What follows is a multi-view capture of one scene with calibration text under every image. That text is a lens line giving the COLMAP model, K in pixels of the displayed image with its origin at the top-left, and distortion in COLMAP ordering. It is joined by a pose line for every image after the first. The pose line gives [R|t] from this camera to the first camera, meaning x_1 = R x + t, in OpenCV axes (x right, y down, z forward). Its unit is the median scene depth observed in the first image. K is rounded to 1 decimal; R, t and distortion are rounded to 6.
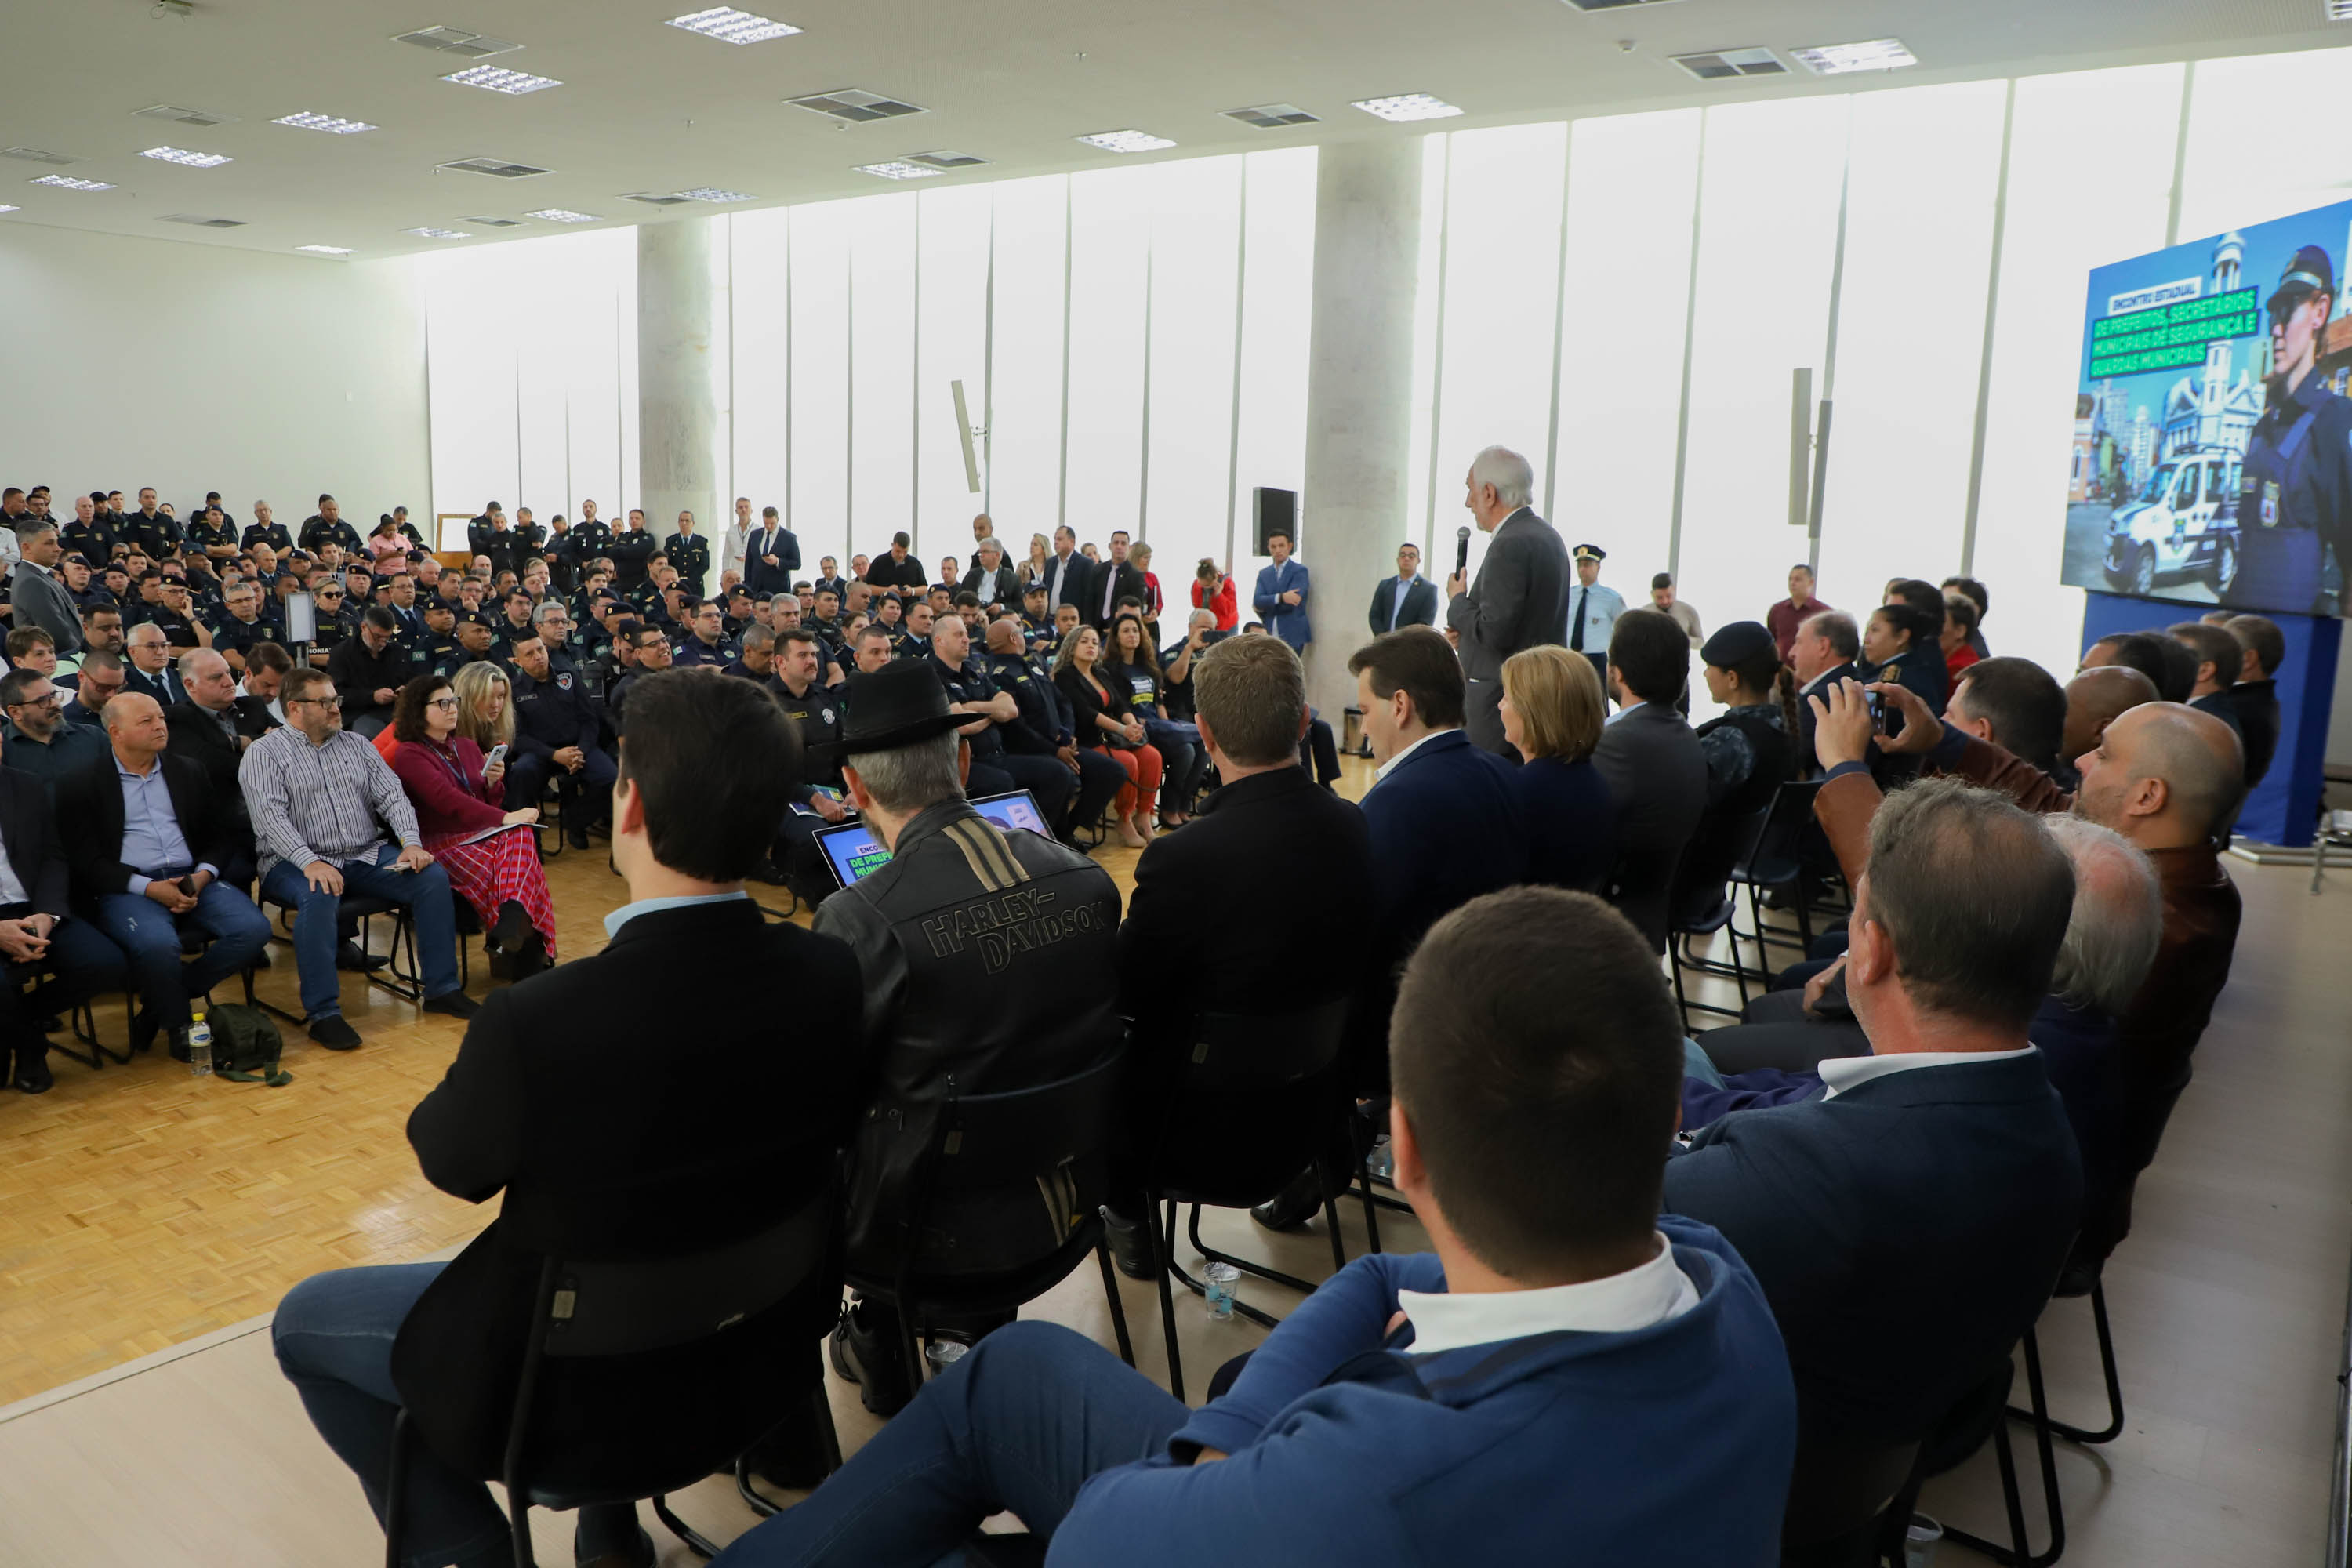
lens RADIAL K [[1677.6, 0, 1172.9], [0, 1677.6, 795.6], [0, 0, 1]] dist [-0.083078, 0.036912]
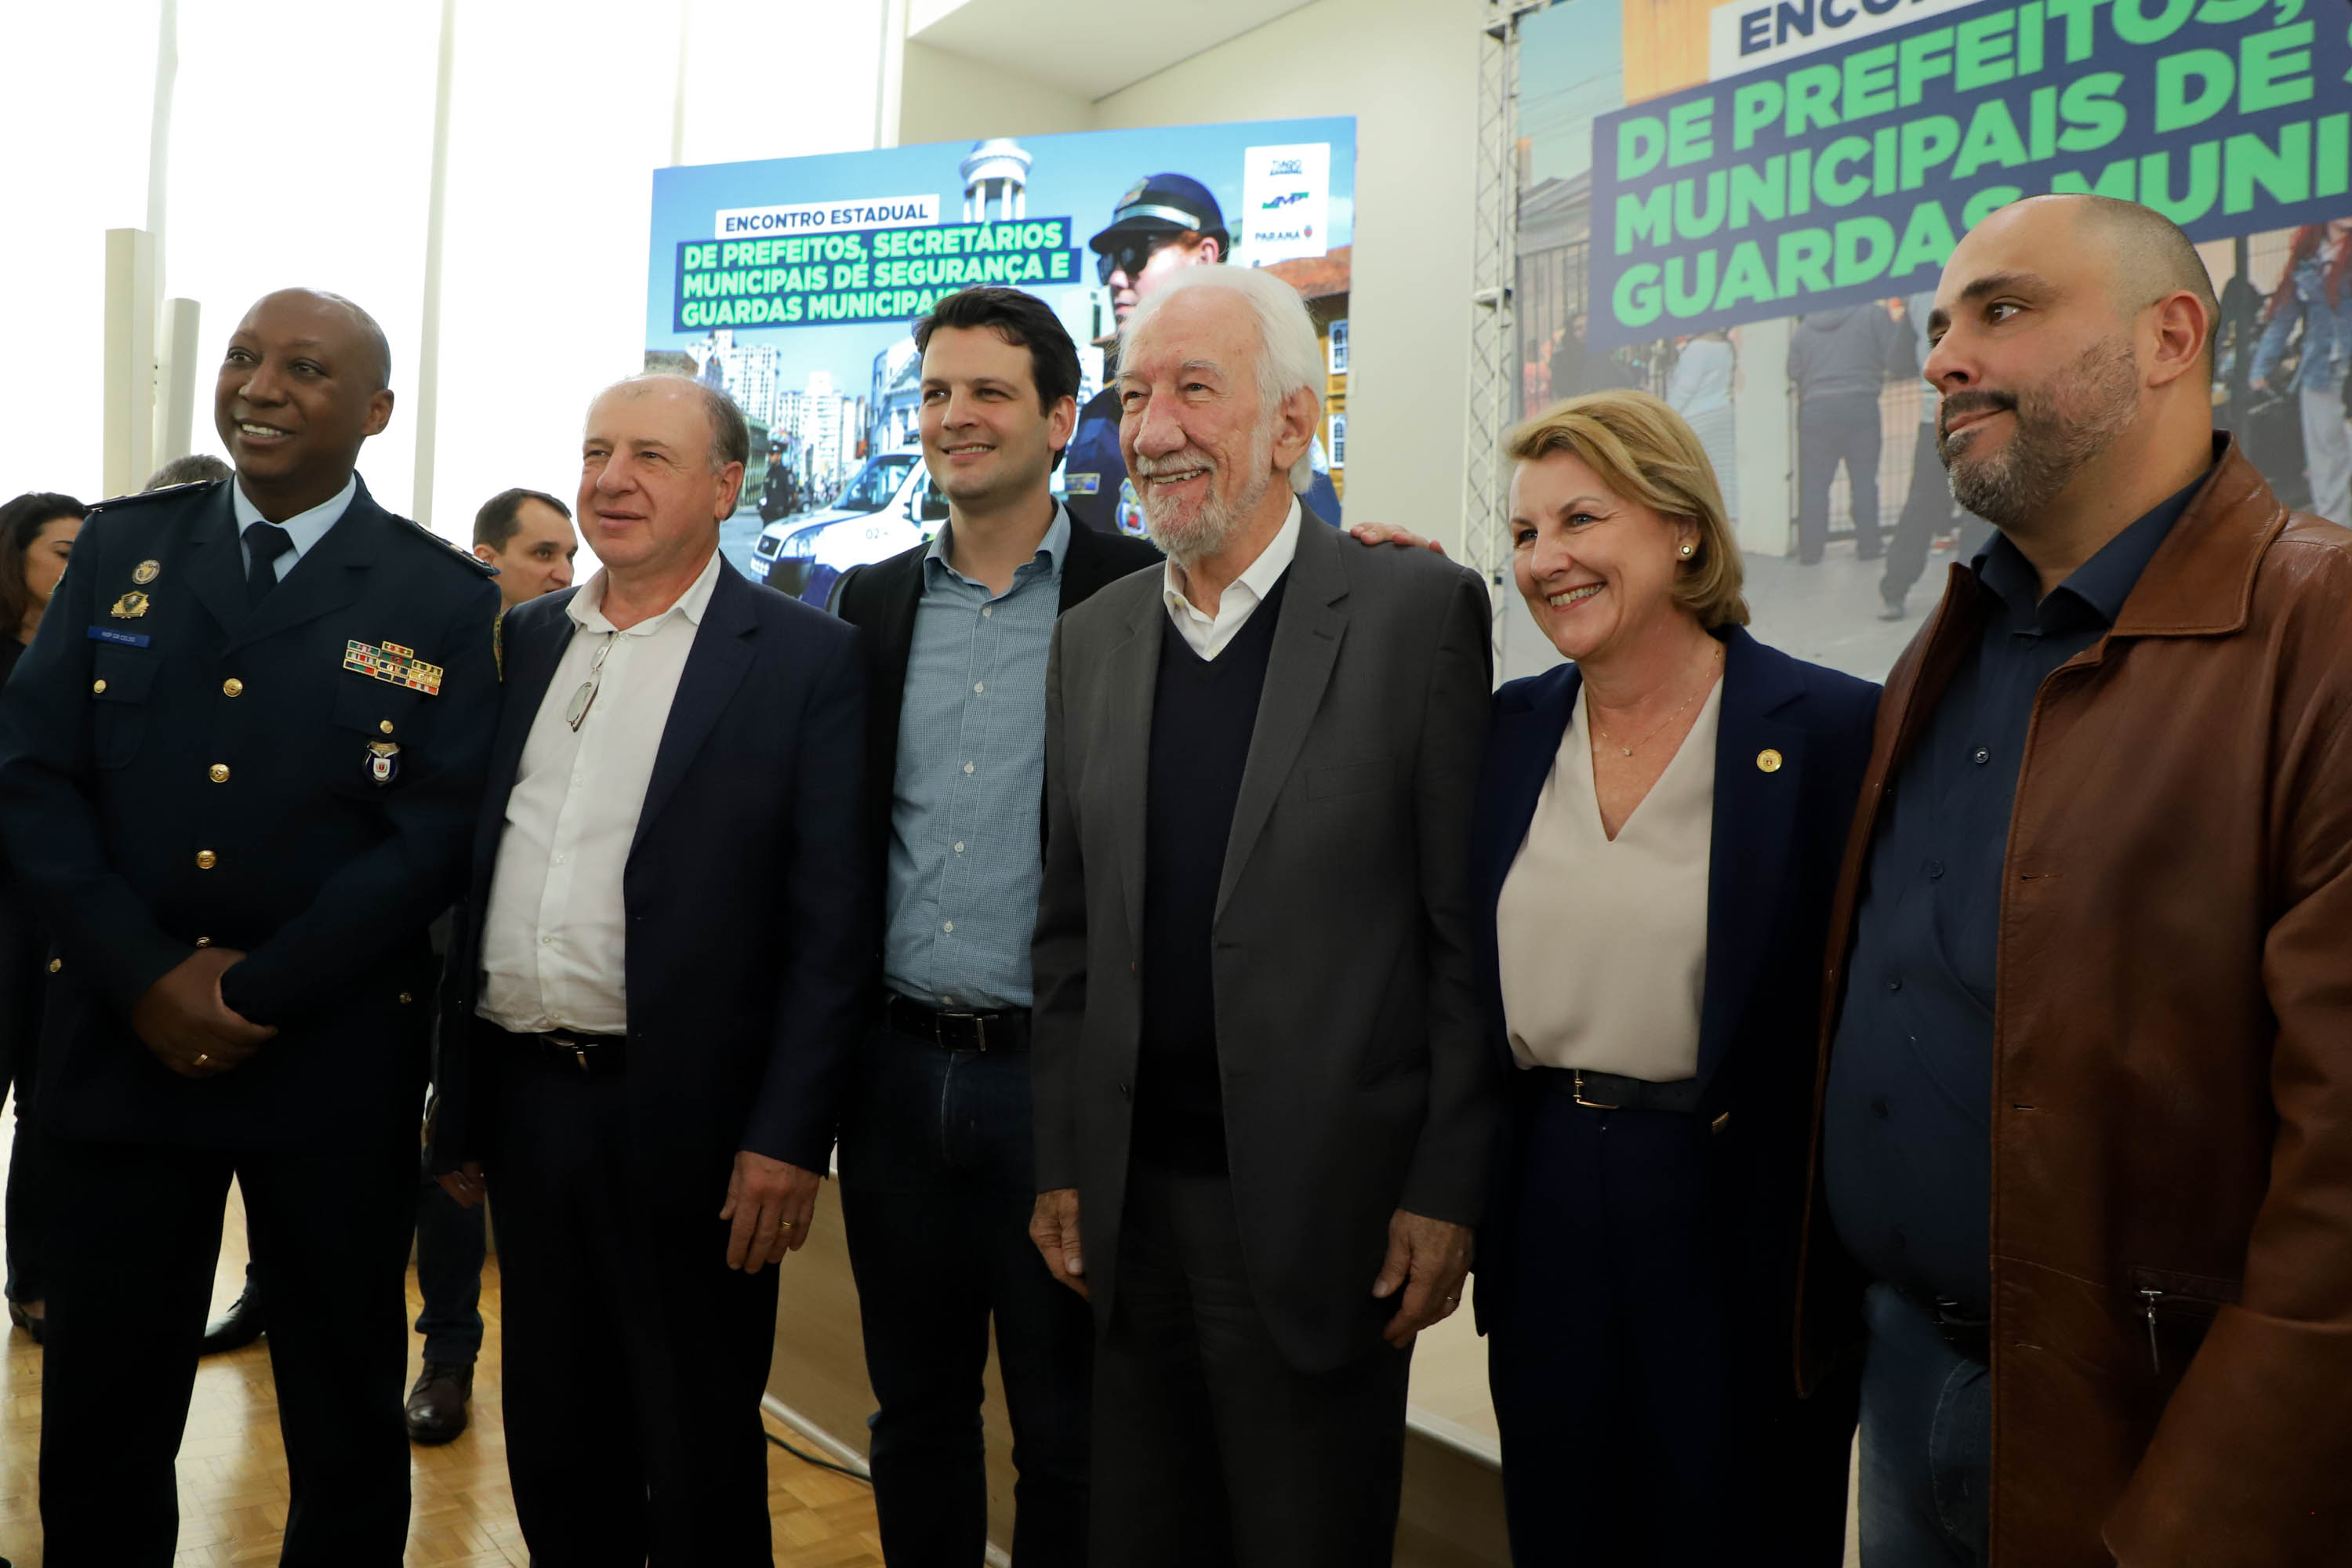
lens RADIAL K [[1744.0, 0, 1178.9], [0, 1744.0, 760.0], [0, 0, 1]] dist [-0.079625, 0.037714]
pose [[0.257127, -0.016732, 0.966233, -0.076527], [0.136461, 0.990460, -0.019163, -0.047284], [-0.956694, 0.136781, 0.256957, 0.753933]]
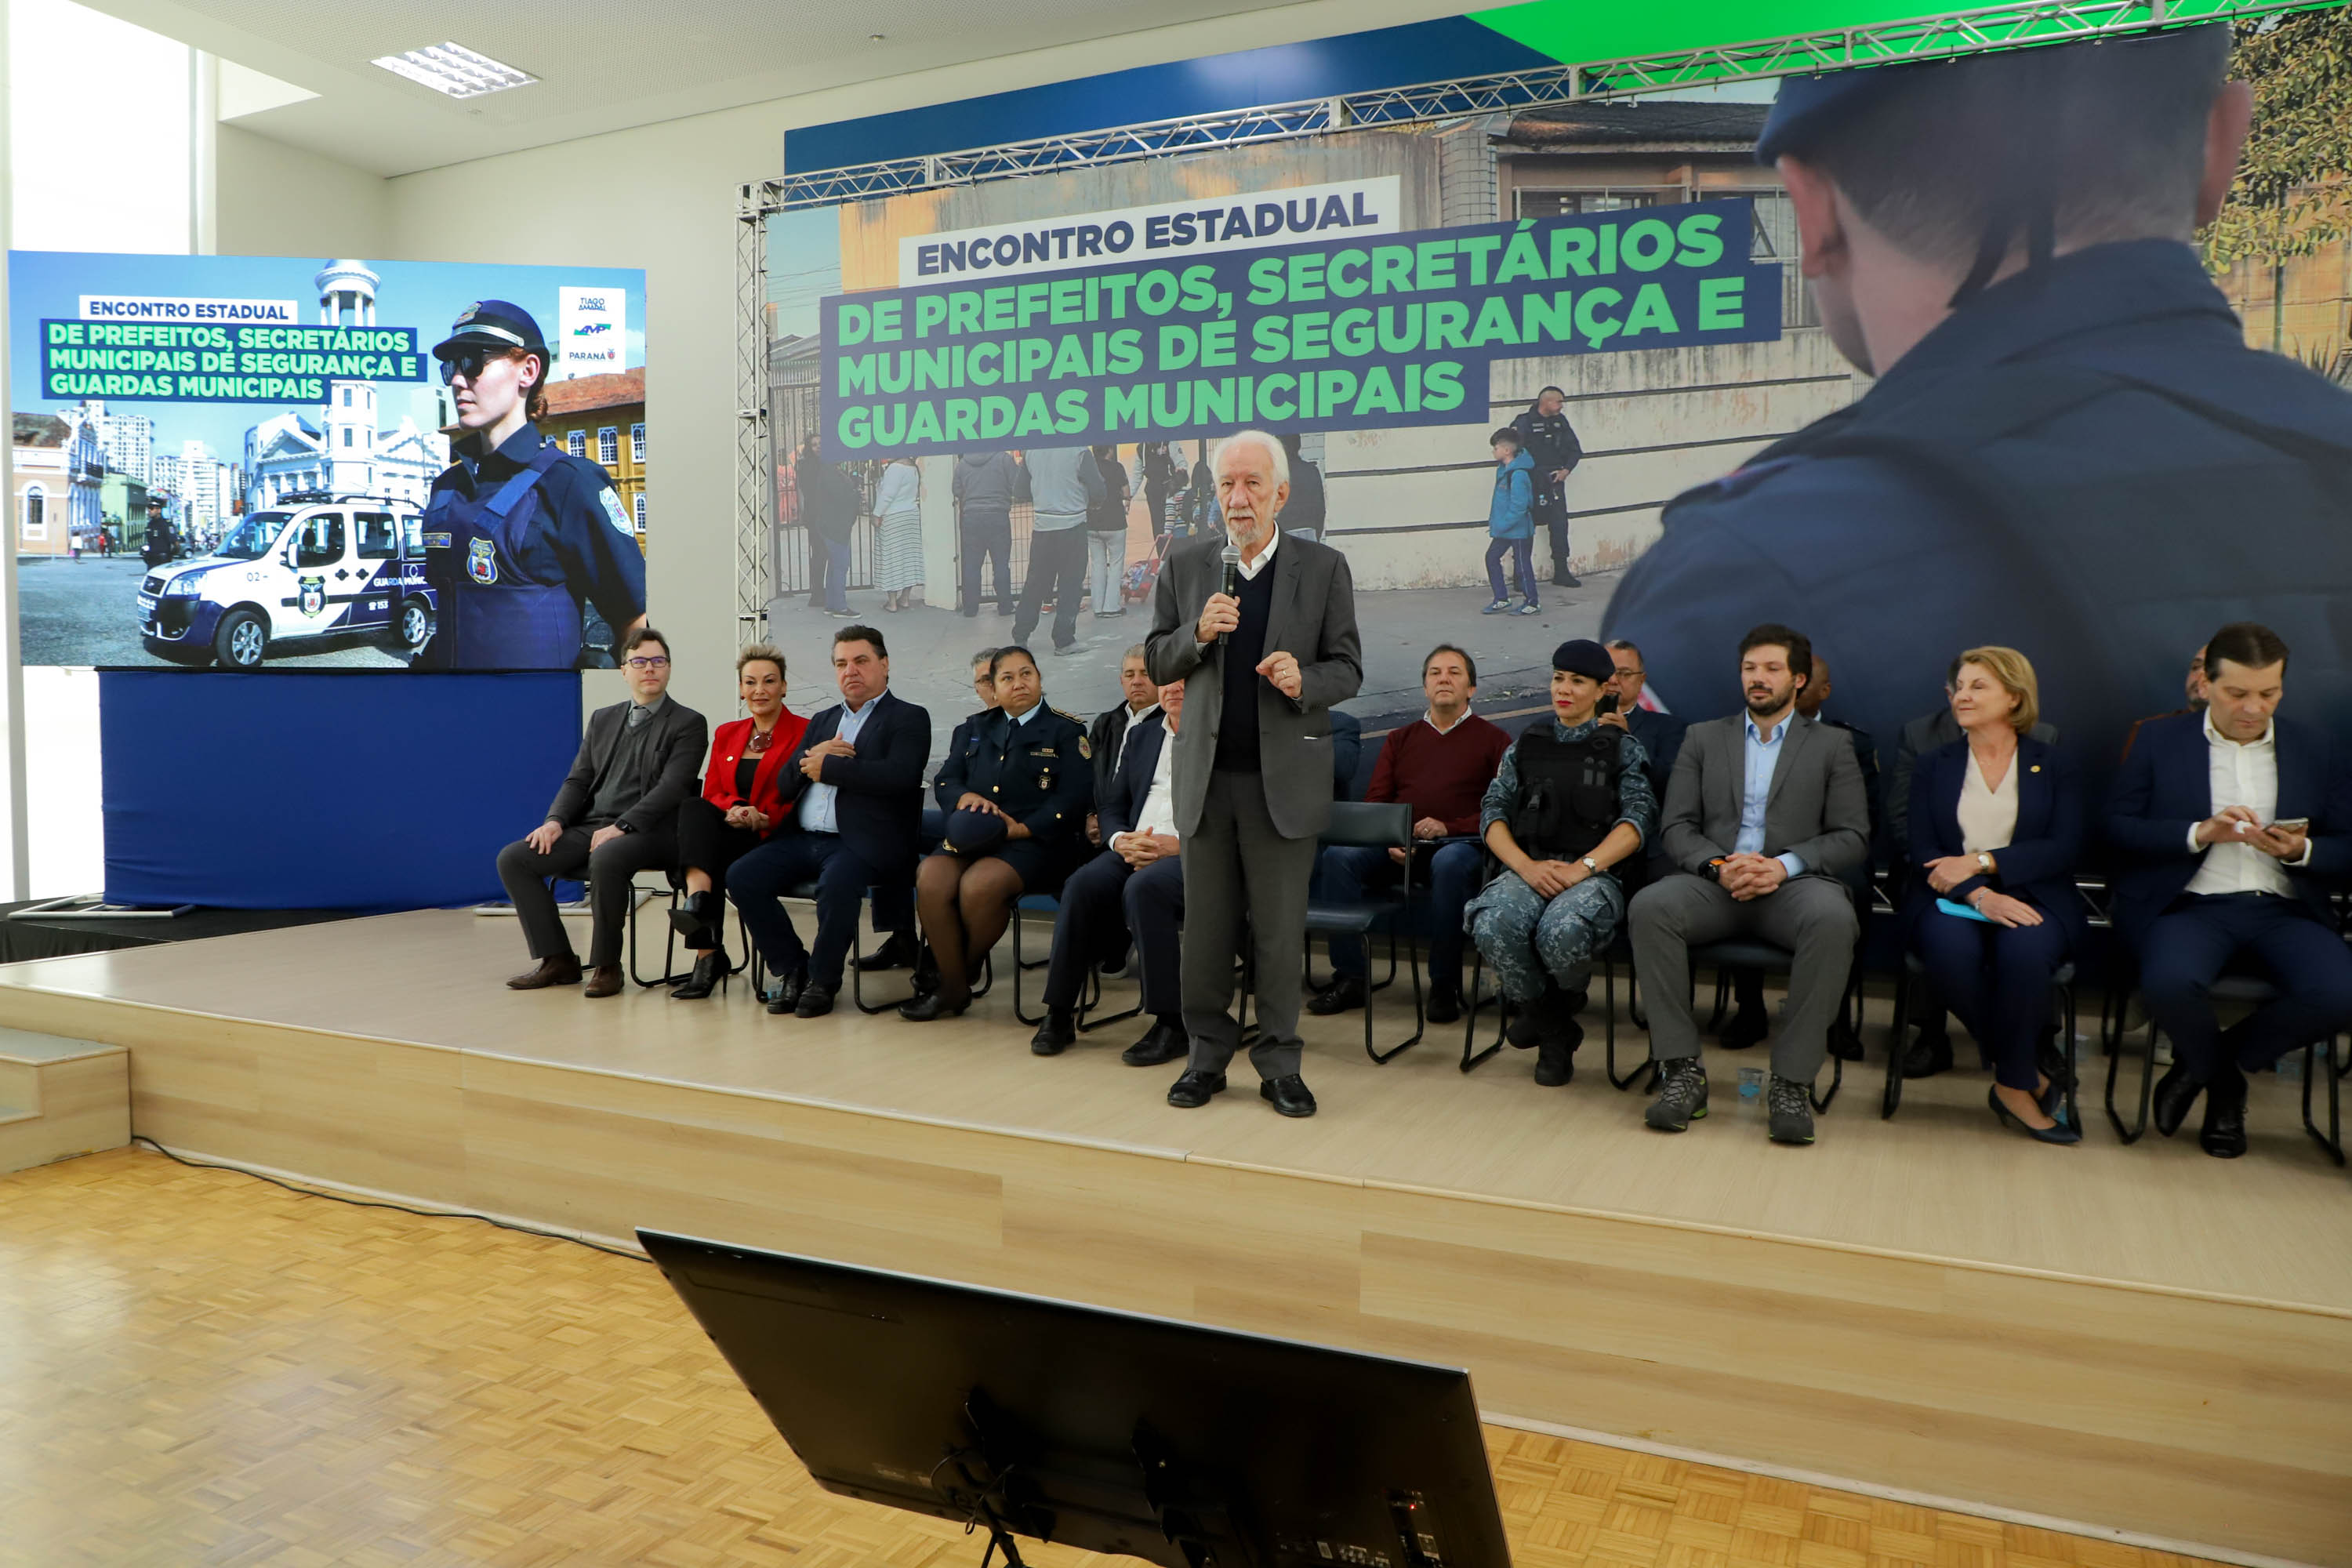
lens RADIAL K [[1641.8, 0, 1151.9], [0, 1641.8, 803.5], [0, 0, 1]] dist [-0.080642, 0.043647]
pose [[-0.184263, -0.090459, 0.978705, -0.330970], [0.159250, 0.979851, 0.120547, -0.086427], [-0.969890, 0.178072, -0.166145, 0.759194]]
